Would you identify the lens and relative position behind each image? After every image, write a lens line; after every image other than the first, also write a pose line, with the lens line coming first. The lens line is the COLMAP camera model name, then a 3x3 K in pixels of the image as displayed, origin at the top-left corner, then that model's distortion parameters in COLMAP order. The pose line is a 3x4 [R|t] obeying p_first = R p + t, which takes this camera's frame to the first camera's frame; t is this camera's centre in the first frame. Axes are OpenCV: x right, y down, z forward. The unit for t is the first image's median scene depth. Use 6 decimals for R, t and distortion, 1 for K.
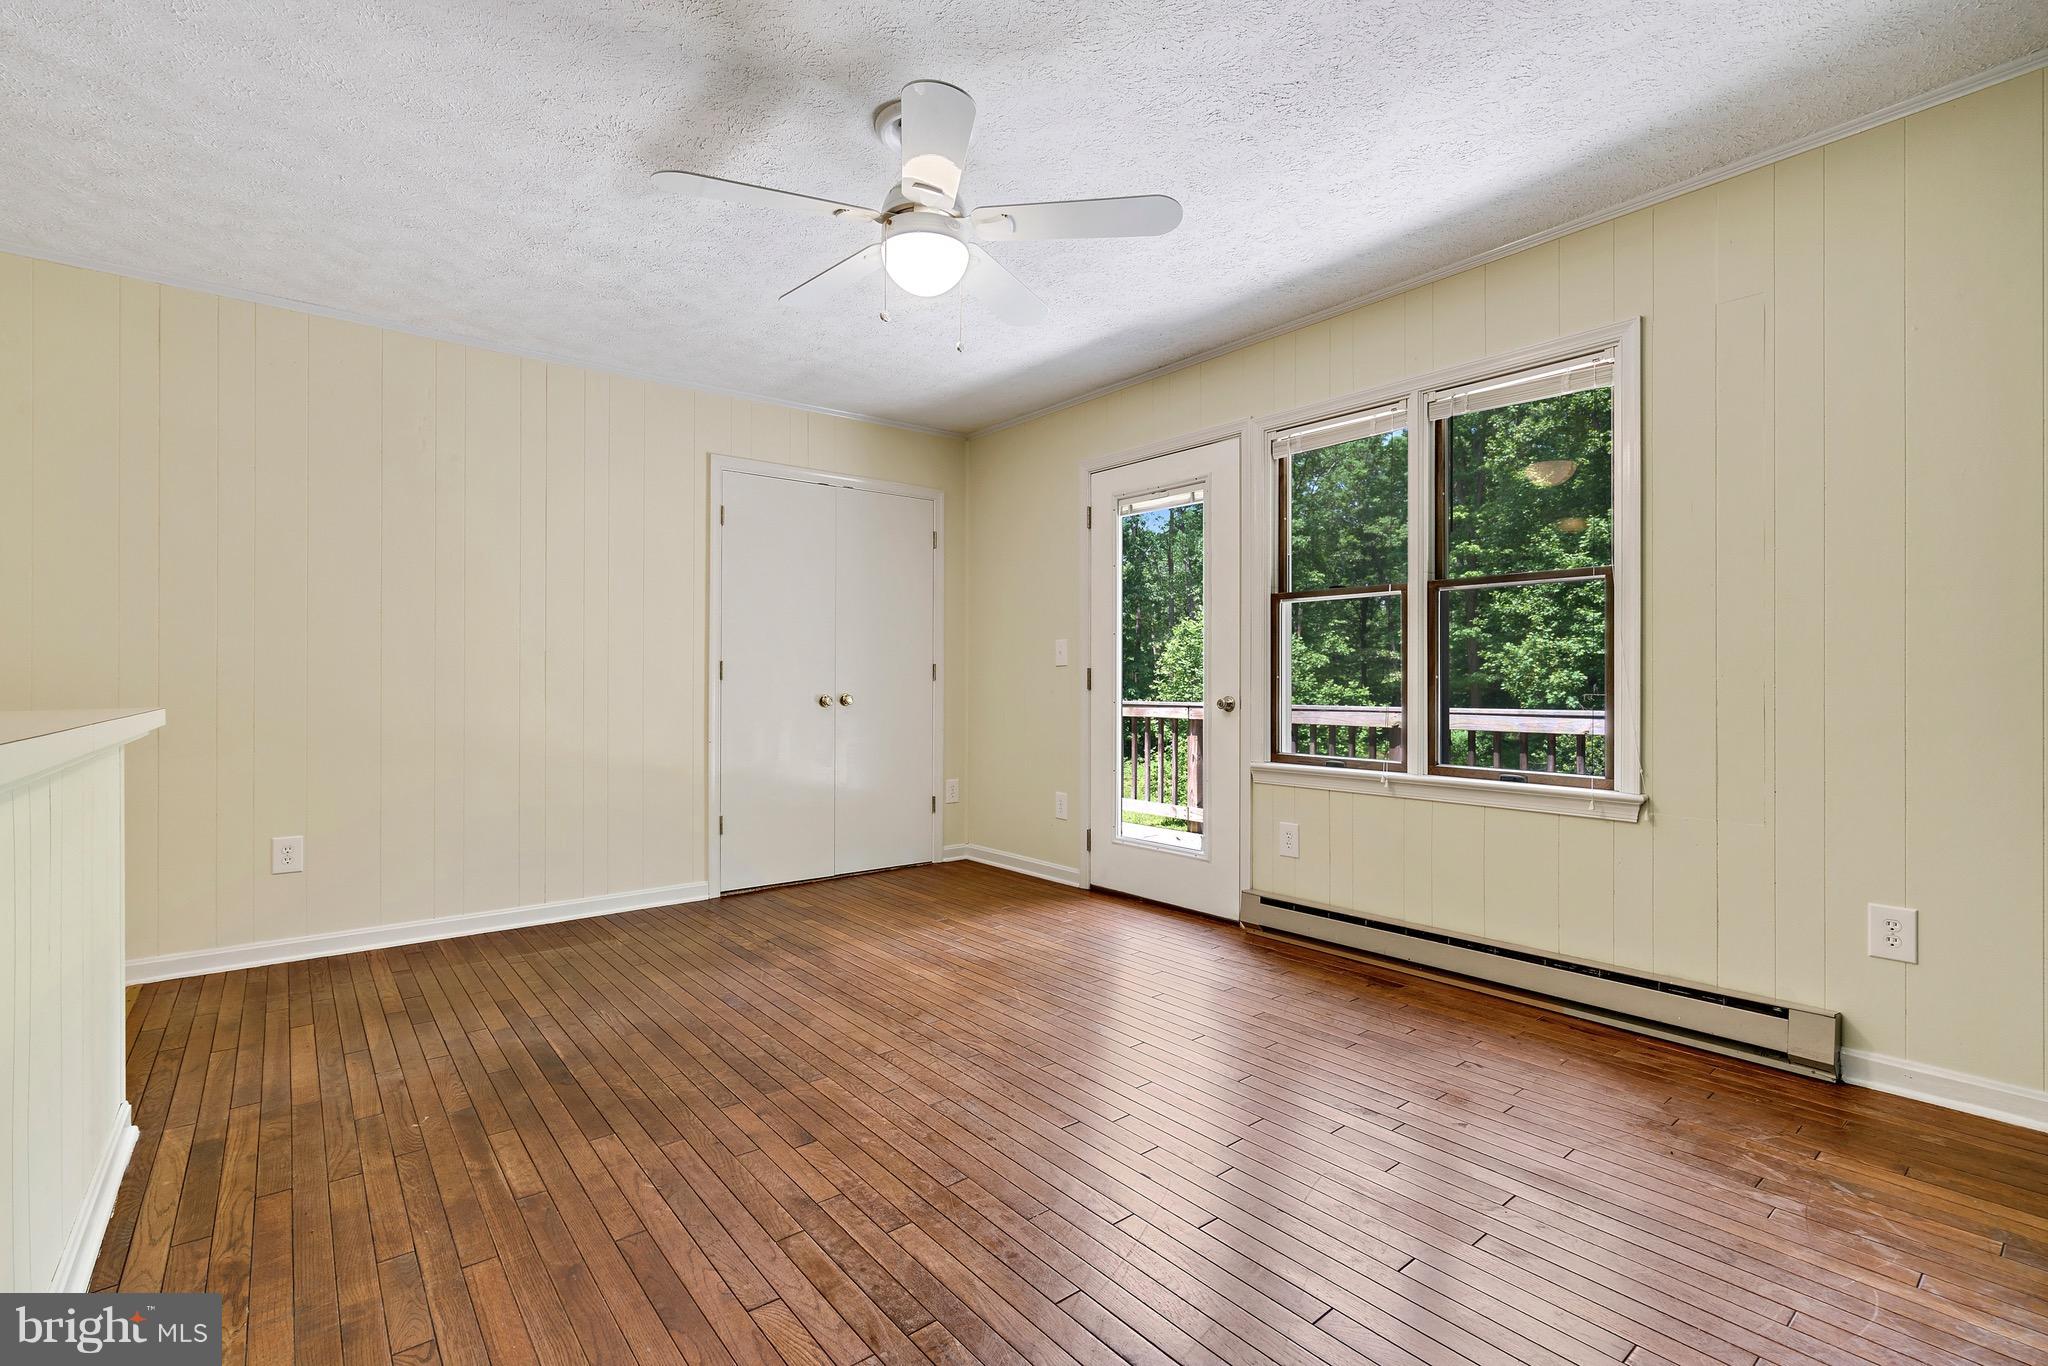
lens RADIAL K [[926.2, 0, 1024.7], [0, 926.2, 686.0], [0, 0, 1]] dist [-0.007630, 0.002337]
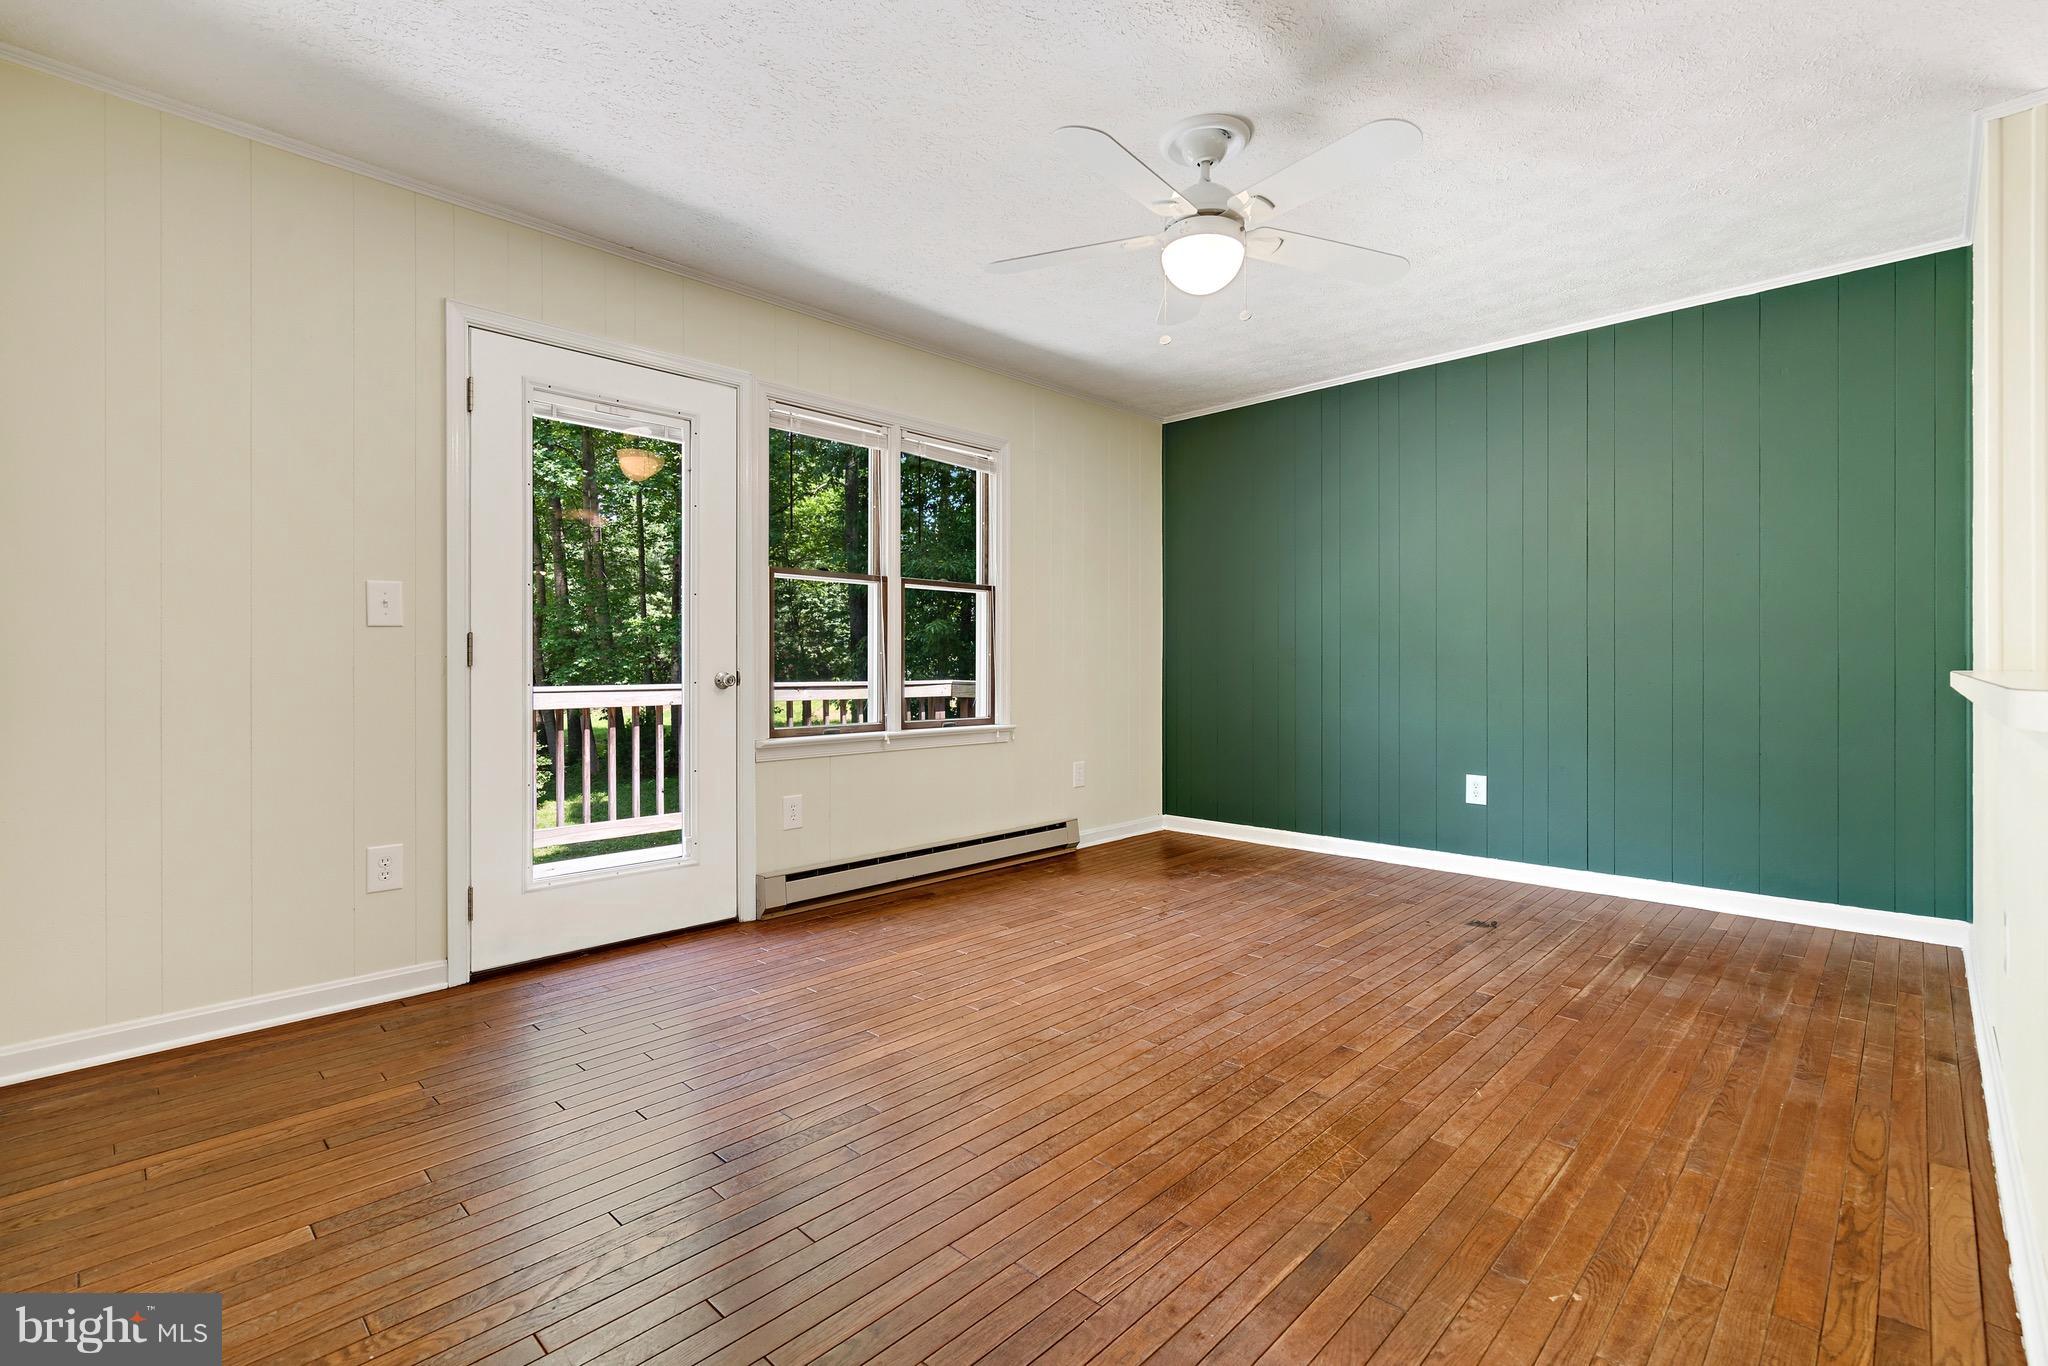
lens RADIAL K [[926.2, 0, 1033.4], [0, 926.2, 667.8], [0, 0, 1]] dist [-0.007630, 0.002337]
pose [[-0.129216, -0.002049, 0.991614, -0.892381], [0.006618, 0.999974, 0.002929, 0.008460], [-0.991594, 0.006941, -0.129199, 1.032760]]
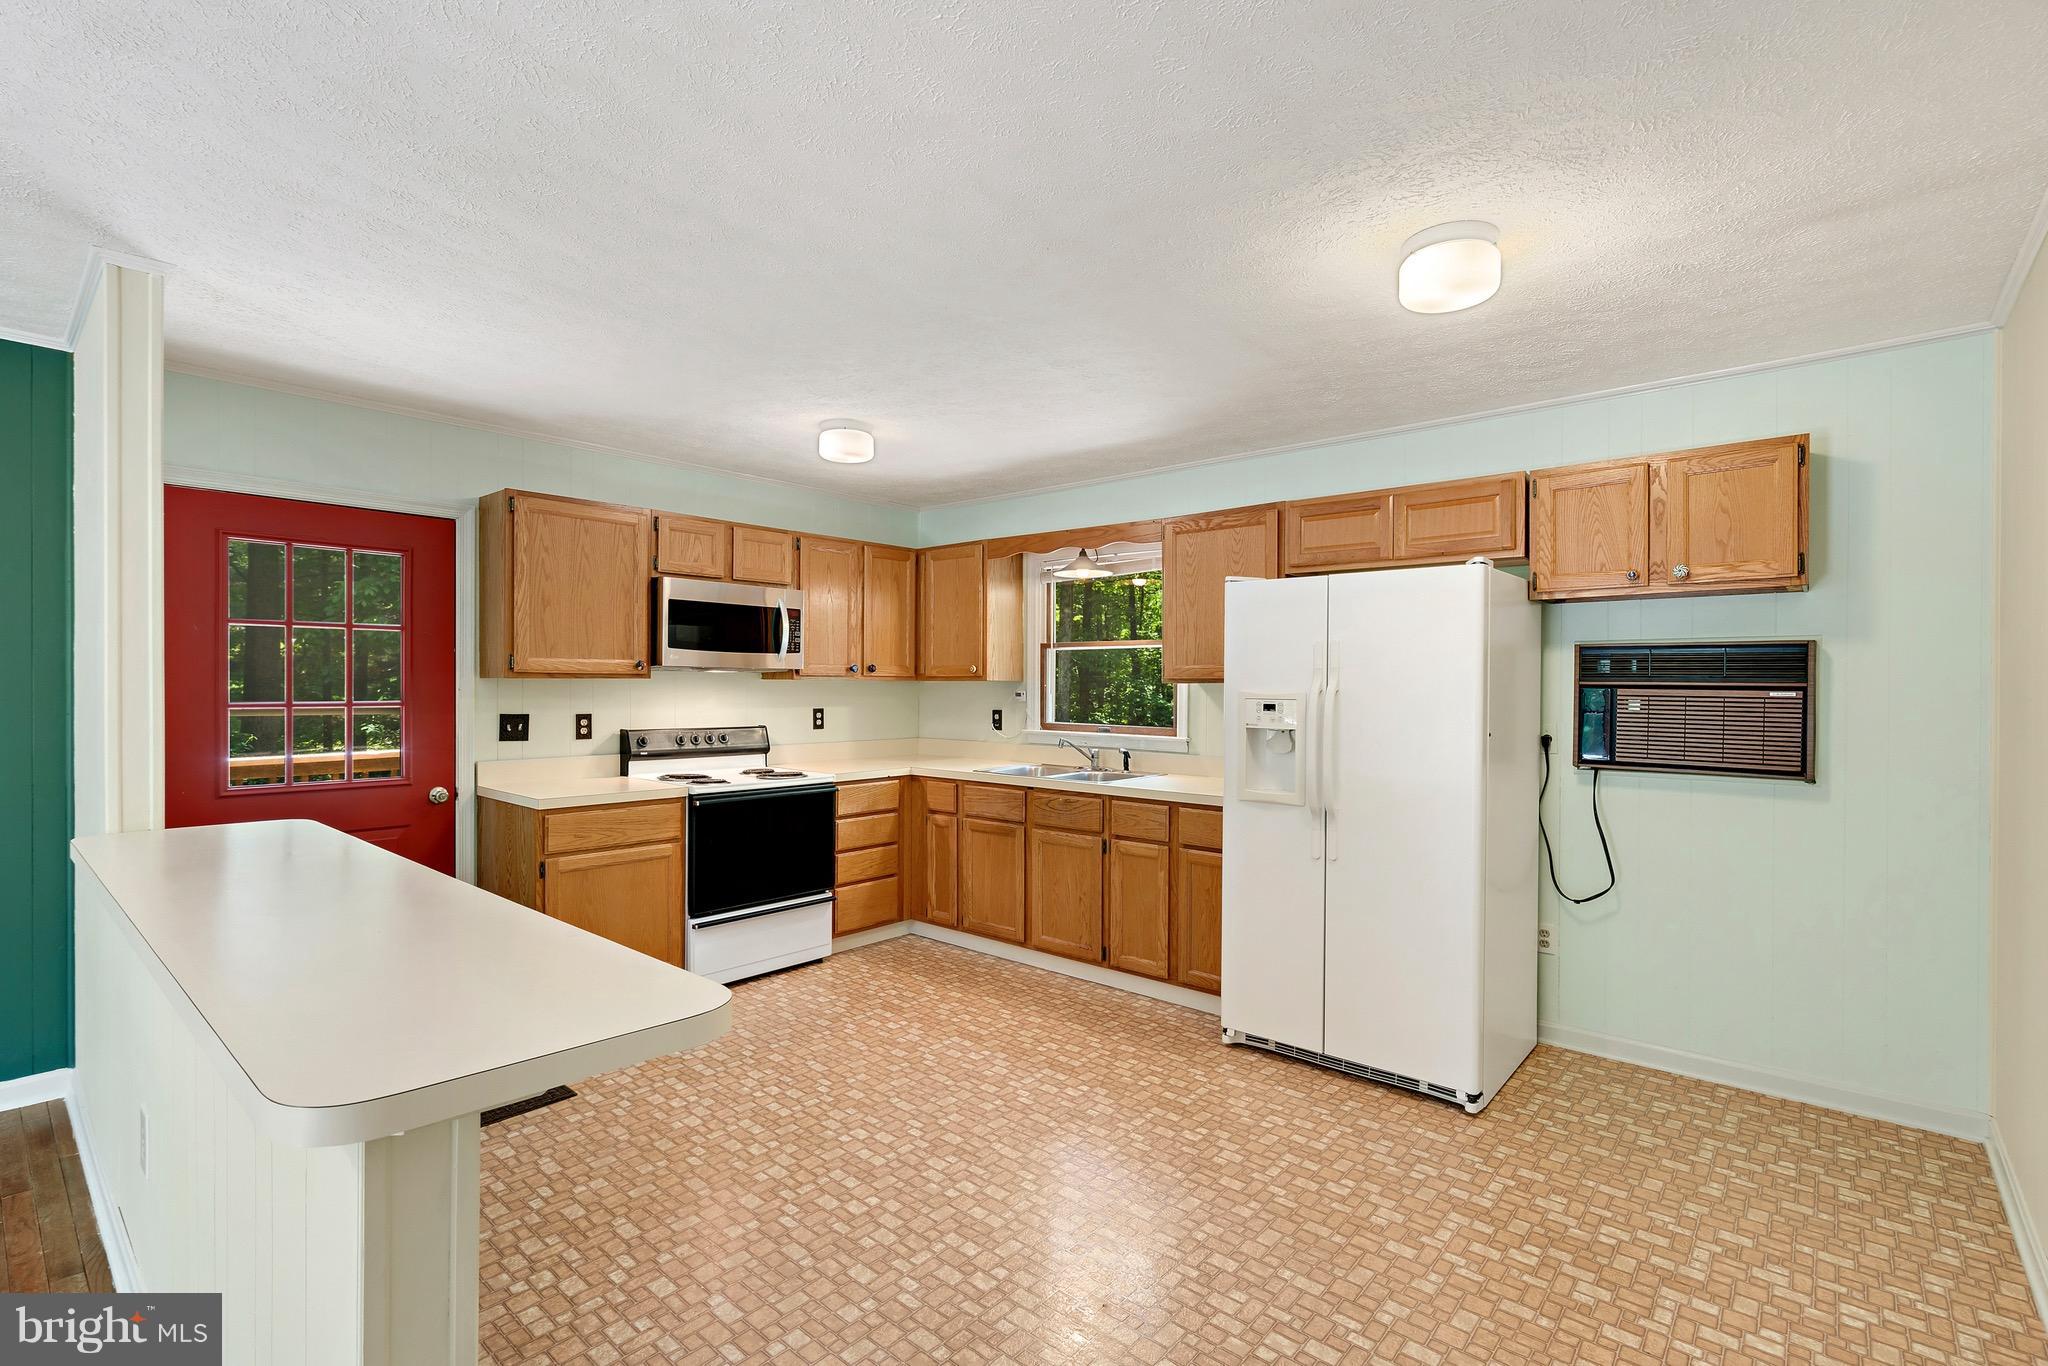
lens RADIAL K [[932.2, 0, 1036.0], [0, 932.2, 687.4], [0, 0, 1]] dist [-0.004634, 0.001276]
pose [[-0.982540, -0.002715, -0.186030, -0.821594], [-0.003892, 0.999975, 0.005963, -0.110422], [0.186009, 0.006583, -0.982526, 1.012451]]
